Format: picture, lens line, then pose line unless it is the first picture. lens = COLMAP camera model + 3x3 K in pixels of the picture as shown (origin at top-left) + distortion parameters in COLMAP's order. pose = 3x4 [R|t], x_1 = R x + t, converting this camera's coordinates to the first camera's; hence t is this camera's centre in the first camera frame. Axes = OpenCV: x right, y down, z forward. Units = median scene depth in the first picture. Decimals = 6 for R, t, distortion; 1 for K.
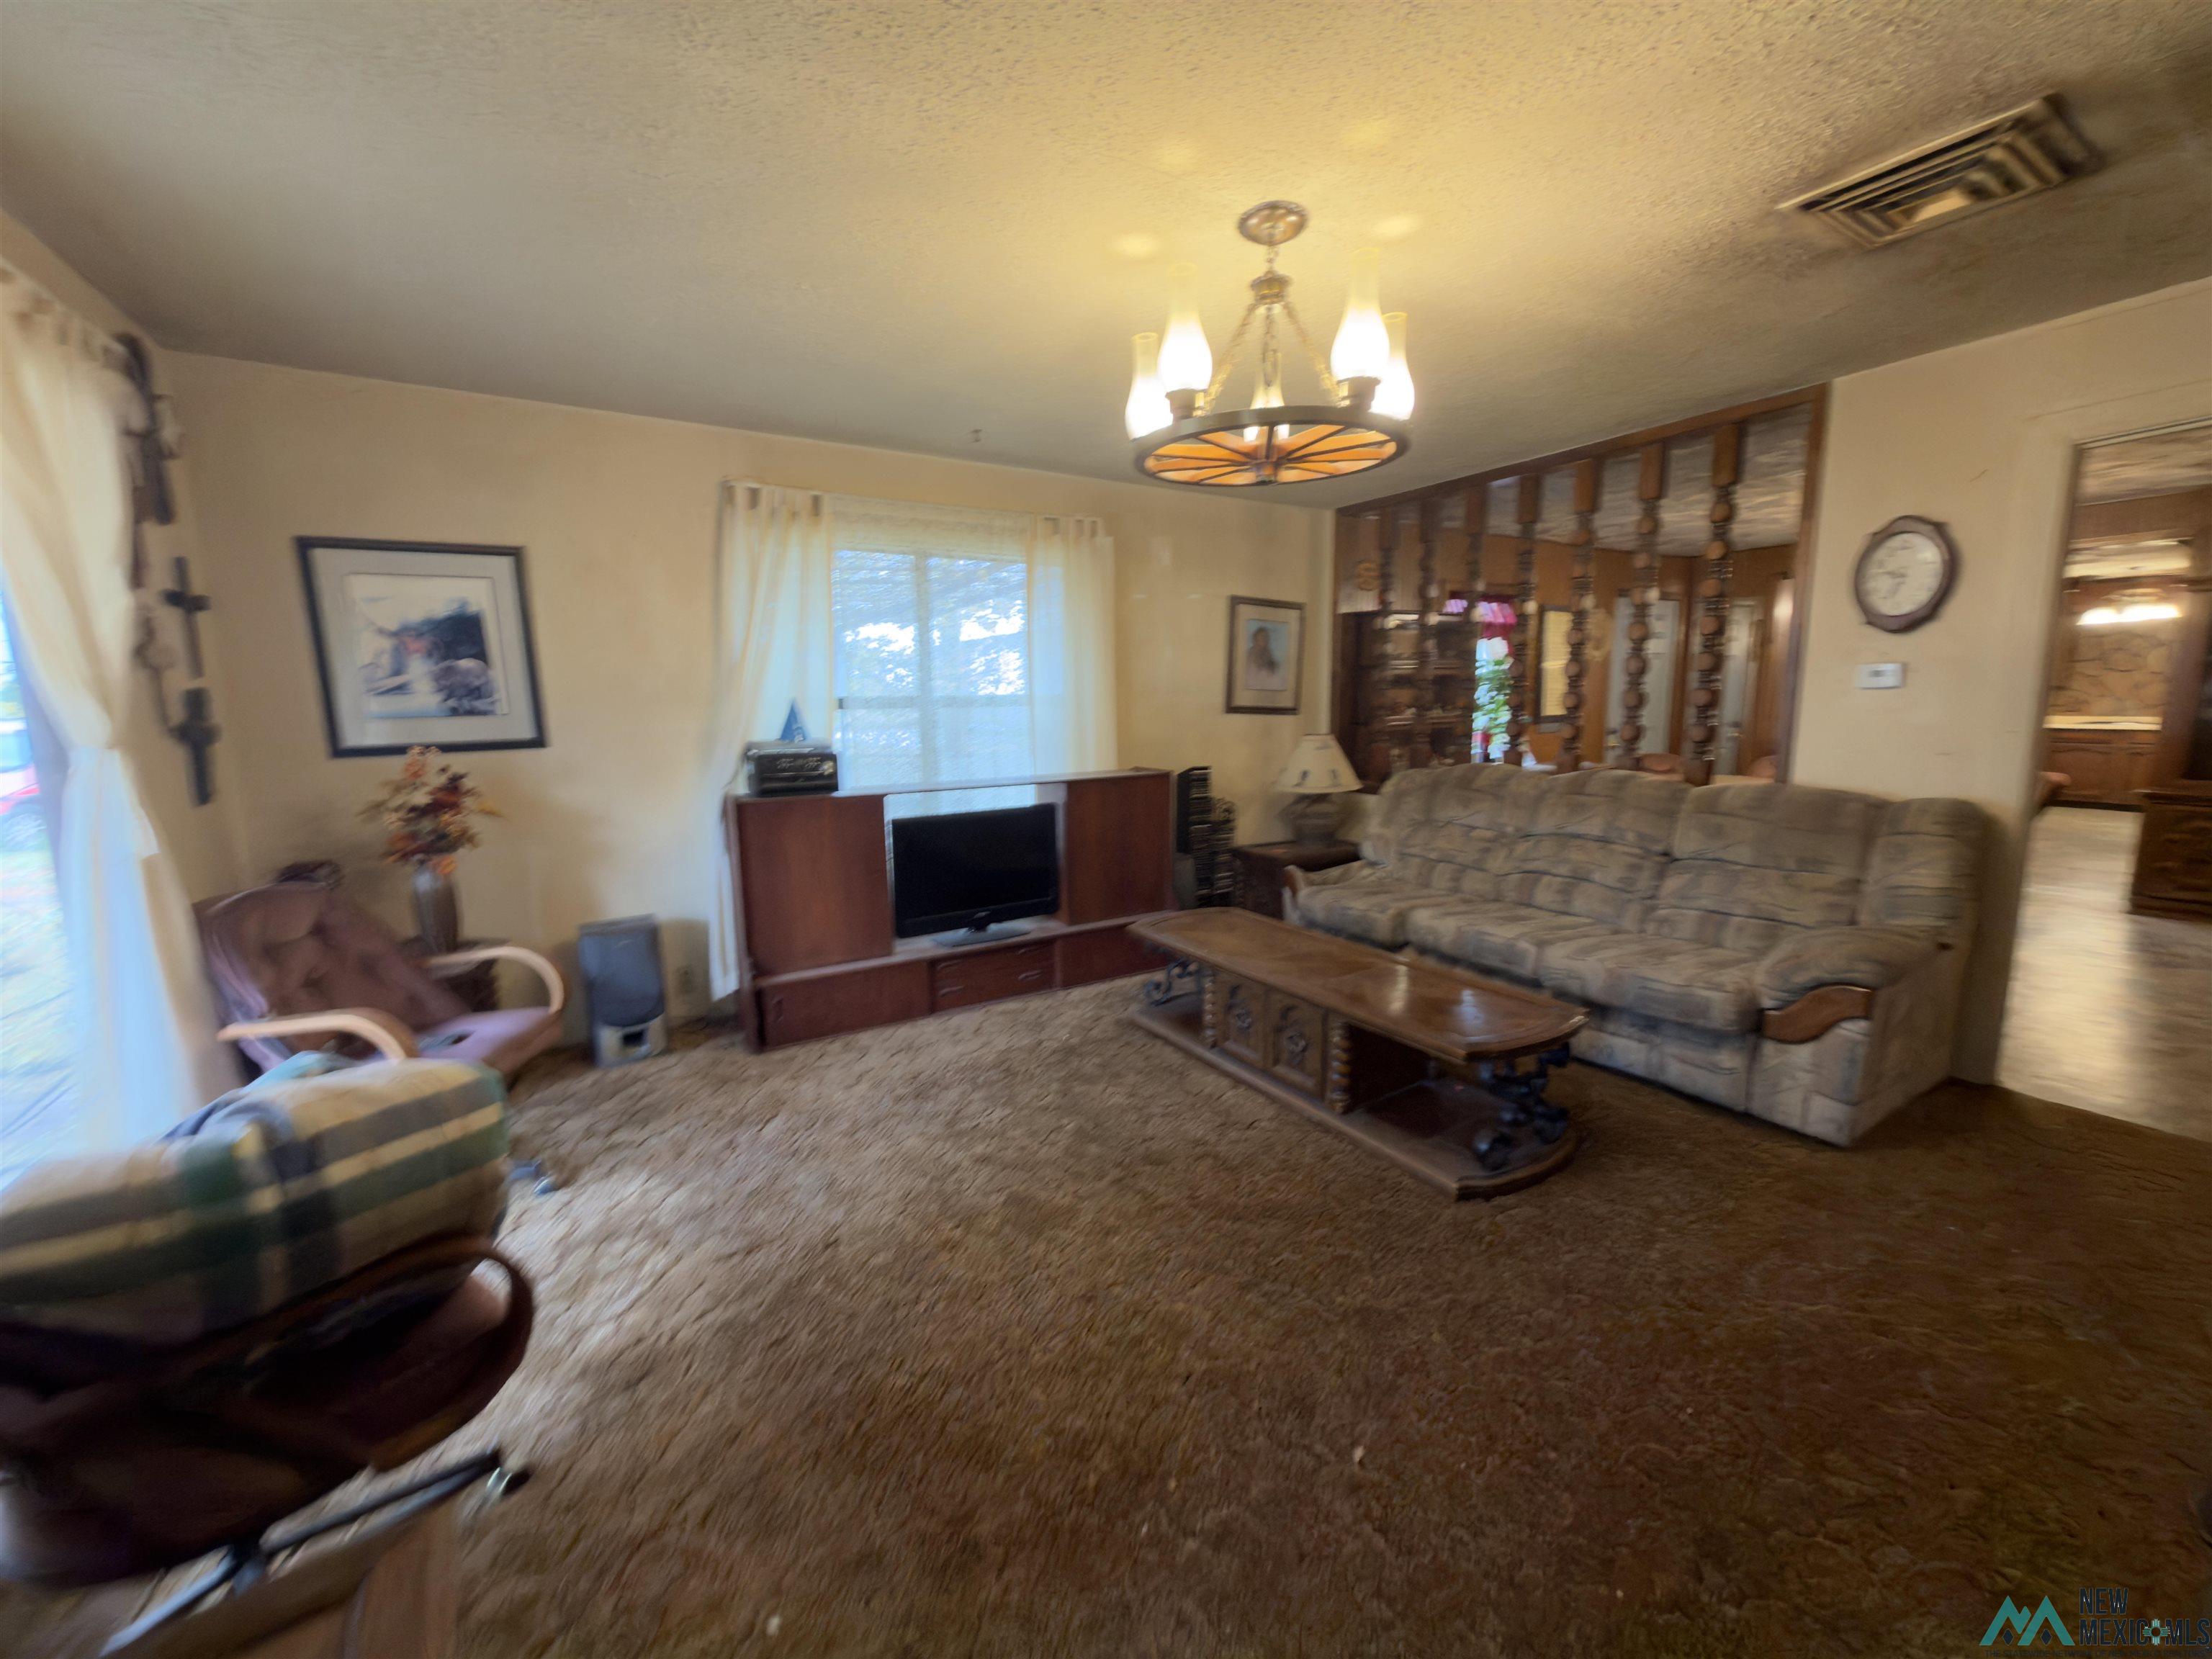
lens RADIAL K [[887.8, 0, 1105.9], [0, 887.8, 824.5], [0, 0, 1]] dist [0.000929, -0.000164]
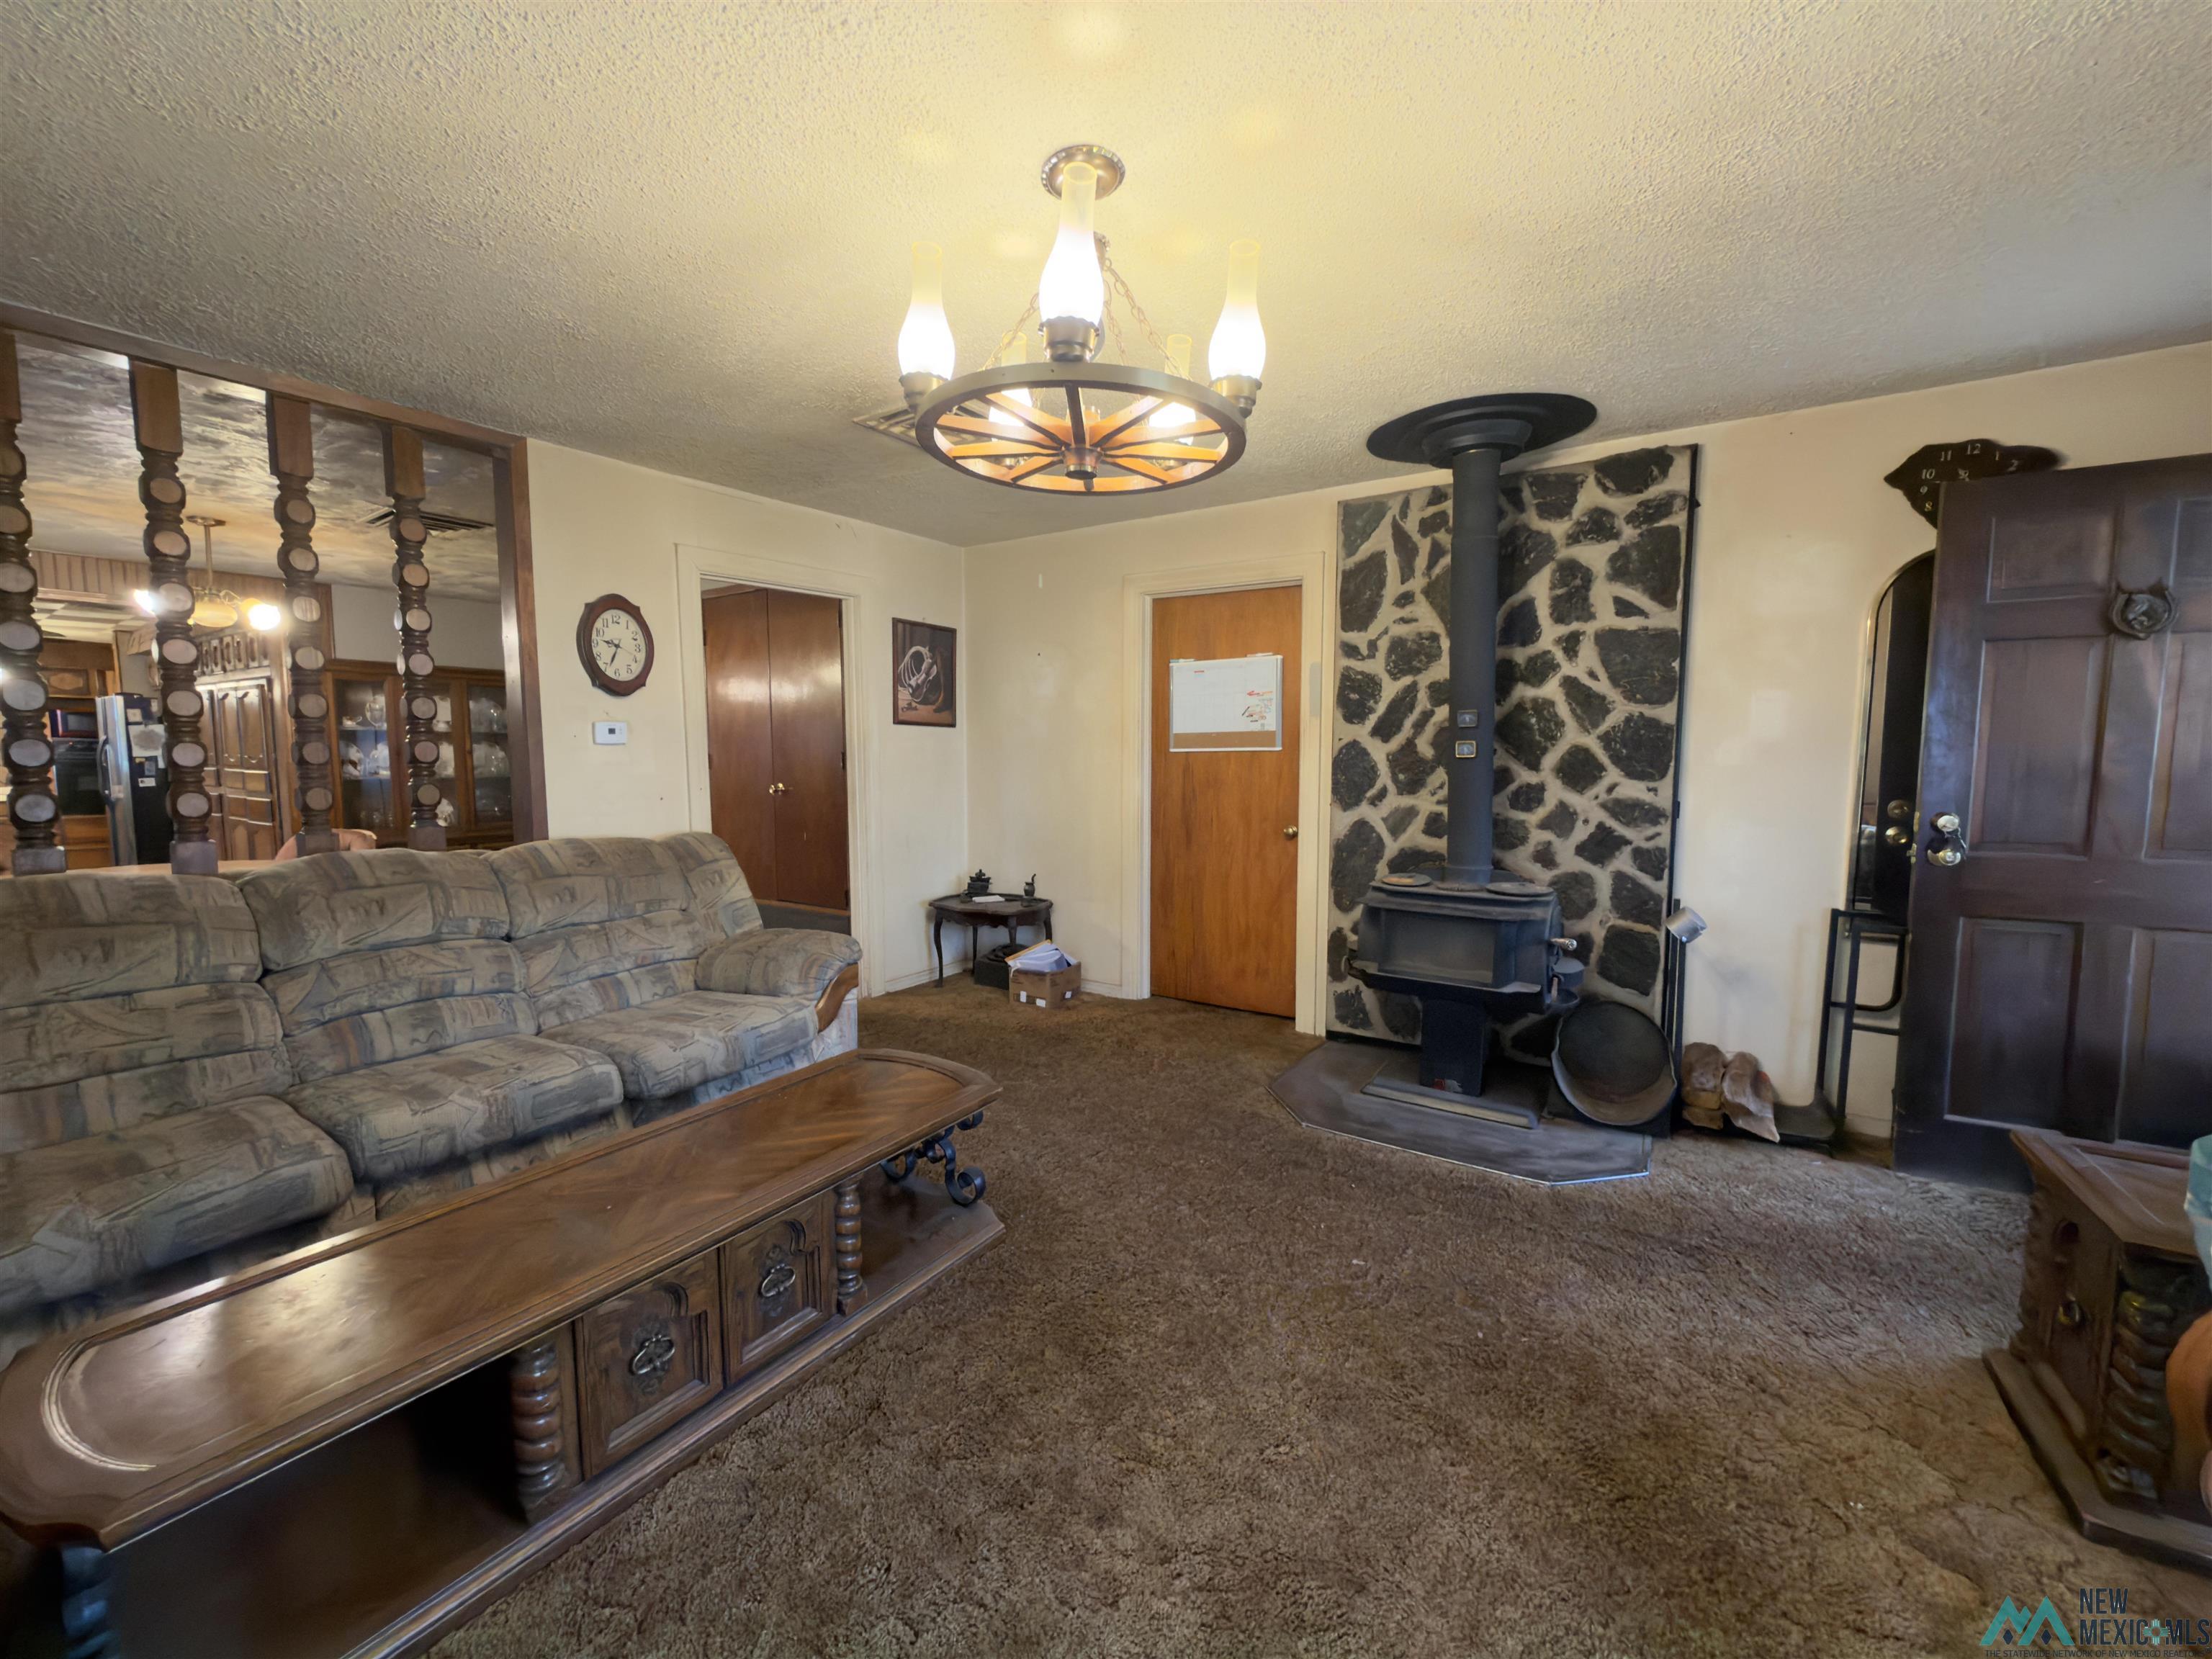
lens RADIAL K [[887.8, 0, 1108.1], [0, 887.8, 832.1], [0, 0, 1]] dist [0.000929, -0.000164]
pose [[-0.430513, -0.058959, 0.900657, -0.403084], [0.134463, 0.982539, 0.128593, -0.106107], [-0.892512, 0.176466, -0.415068, 0.931256]]
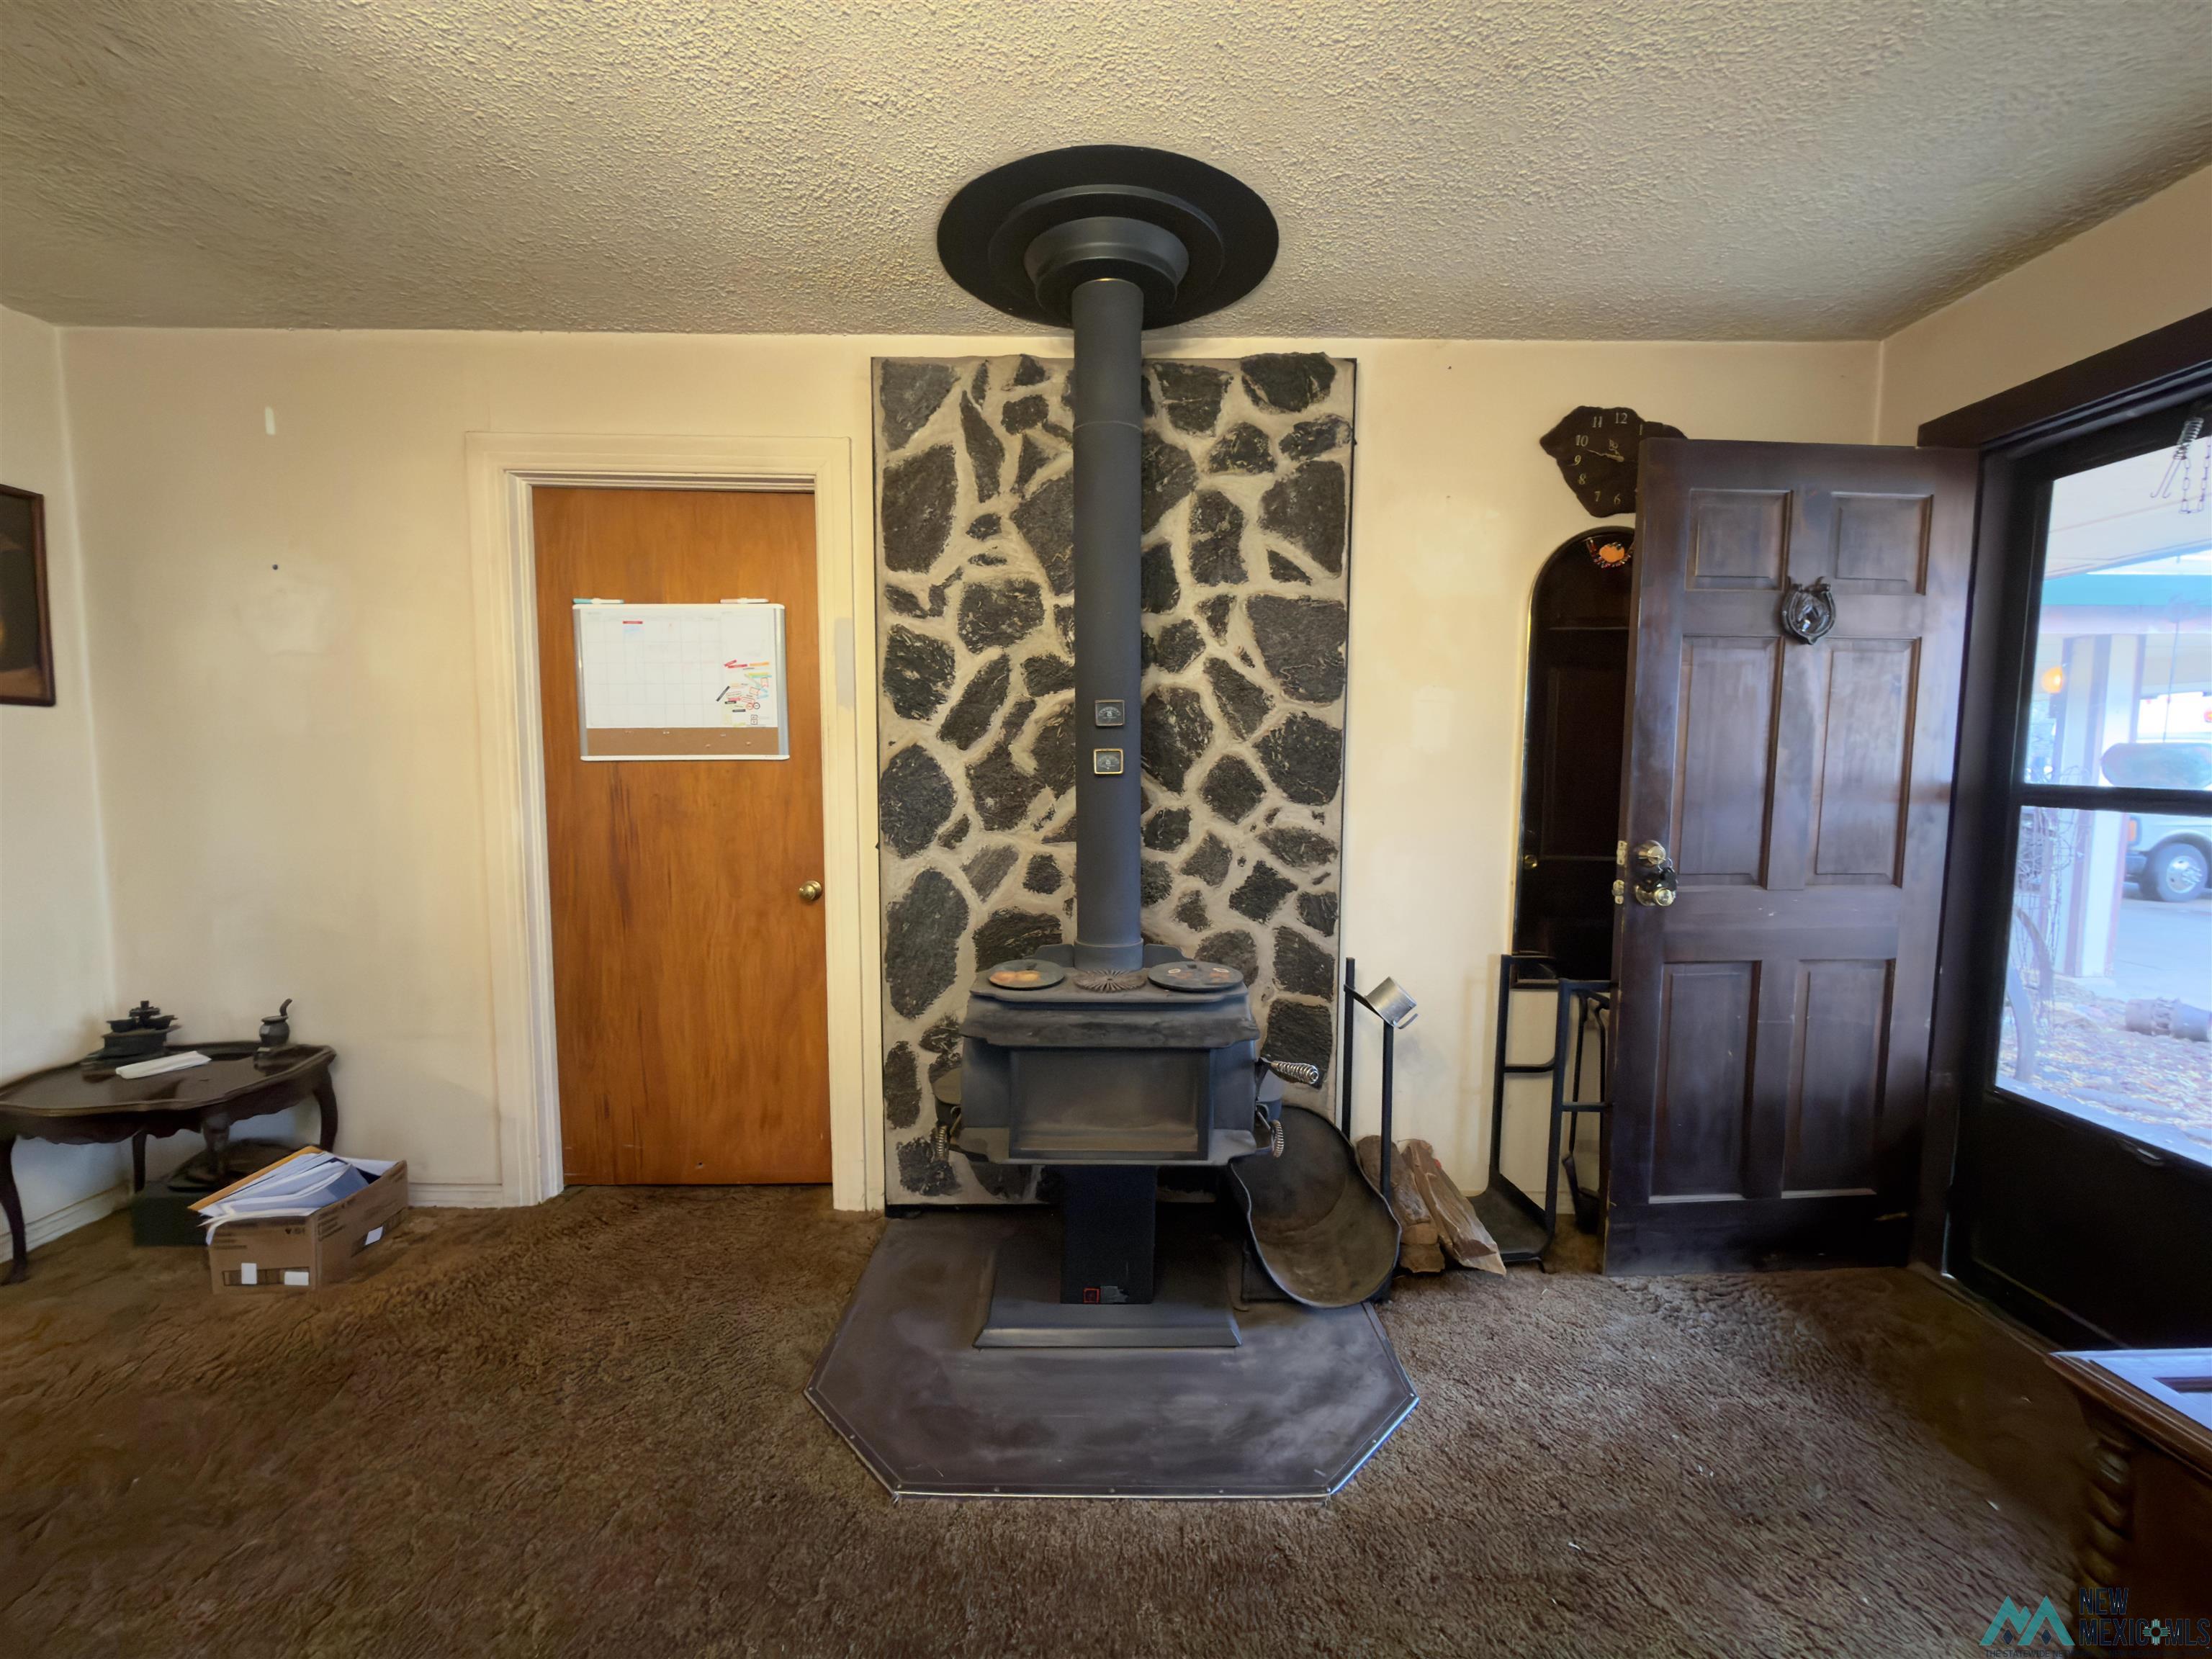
lens RADIAL K [[887.8, 0, 1107.7], [0, 887.8, 832.8], [0, 0, 1]] dist [0.000929, -0.000164]
pose [[-0.854014, -0.026972, 0.519550, -0.239208], [0.085114, 0.977956, 0.190676, -0.097990], [-0.513240, 0.207061, -0.832893, 0.828326]]
